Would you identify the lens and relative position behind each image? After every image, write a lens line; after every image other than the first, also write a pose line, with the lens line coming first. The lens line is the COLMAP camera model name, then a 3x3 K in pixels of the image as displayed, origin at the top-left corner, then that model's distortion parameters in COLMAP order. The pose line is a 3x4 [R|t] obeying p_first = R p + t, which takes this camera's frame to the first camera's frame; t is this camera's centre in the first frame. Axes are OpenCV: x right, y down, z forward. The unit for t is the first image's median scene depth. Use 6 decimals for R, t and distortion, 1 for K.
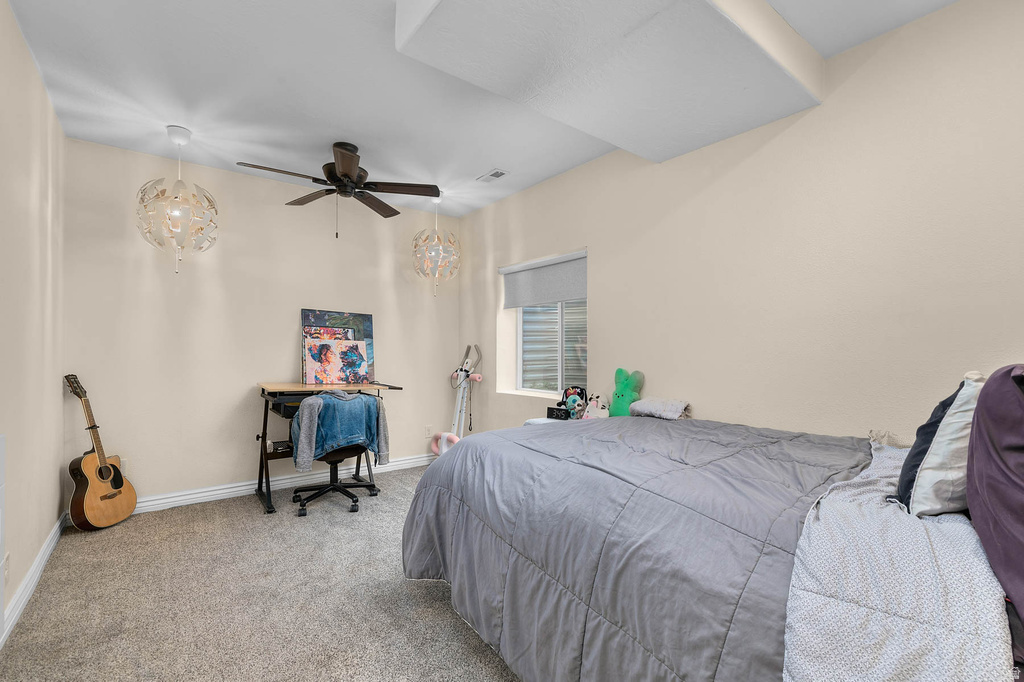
lens RADIAL K [[468.0, 0, 518.3], [0, 468.0, 347.5], [0, 0, 1]] dist [0.000850, 0.000947]
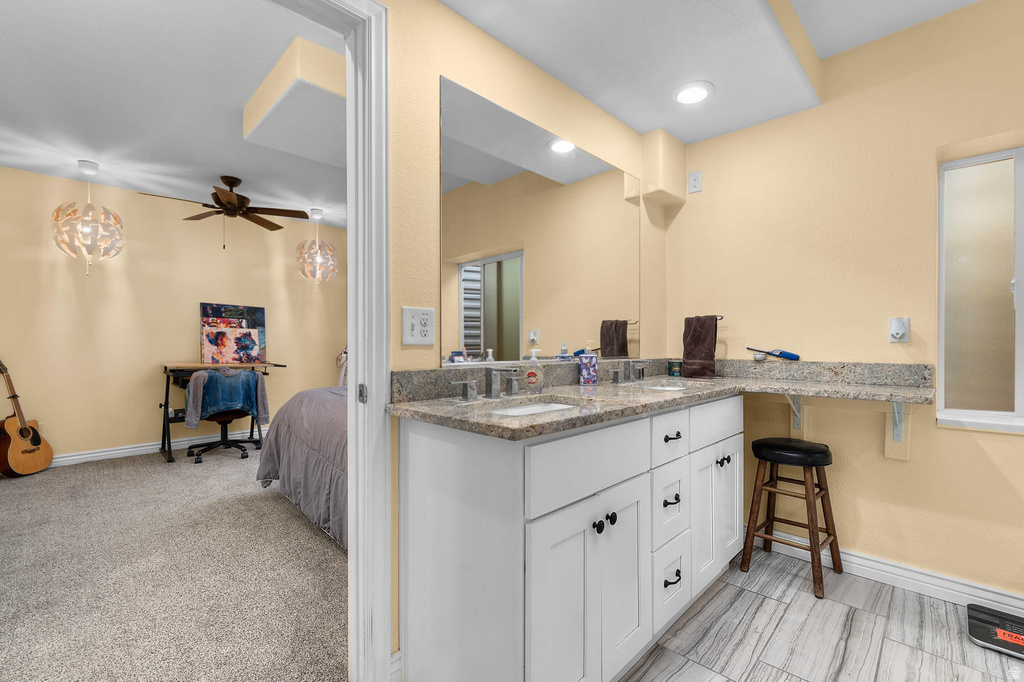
lens RADIAL K [[444.1, 0, 512.0], [0, 444.1, 341.0], [0, 0, 1]] dist [0.000373, -0.000232]
pose [[0.991176, -0.003627, 0.132506, 0.217131], [0.002853, 0.999978, 0.006027, 0.014856], [-0.132525, -0.005596, 0.991164, -0.299422]]
